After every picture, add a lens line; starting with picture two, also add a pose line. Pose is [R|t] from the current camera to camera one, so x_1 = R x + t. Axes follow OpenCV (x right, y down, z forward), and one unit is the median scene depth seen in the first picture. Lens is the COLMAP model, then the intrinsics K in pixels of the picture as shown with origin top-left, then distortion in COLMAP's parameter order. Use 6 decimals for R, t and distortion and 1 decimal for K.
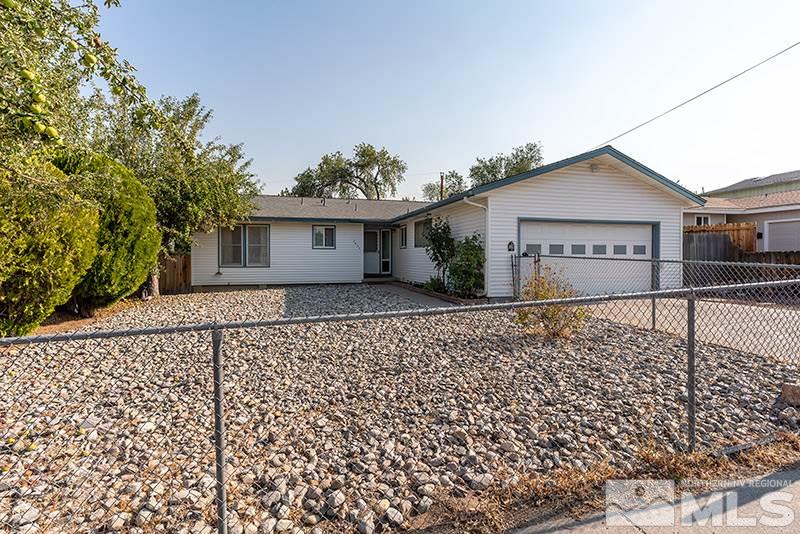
lens RADIAL K [[412.9, 0, 400.9], [0, 412.9, 257.8], [0, 0, 1]] dist [0.000472, 0.000600]
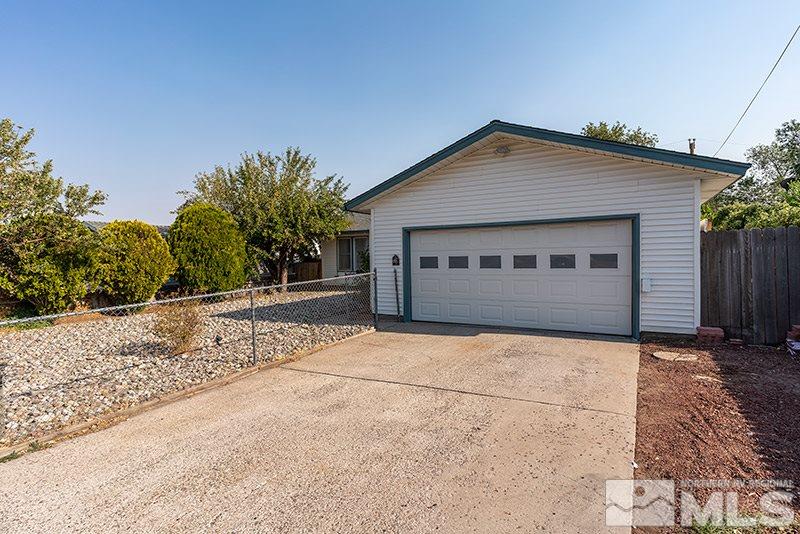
lens RADIAL K [[412.9, 0, 400.9], [0, 412.9, 257.8], [0, 0, 1]] dist [0.000472, 0.000600]
pose [[0.678189, -0.022446, -0.734545, 0.846233], [-0.003156, 0.999435, -0.033455, -0.002152], [0.734881, 0.025007, 0.677735, 0.349881]]
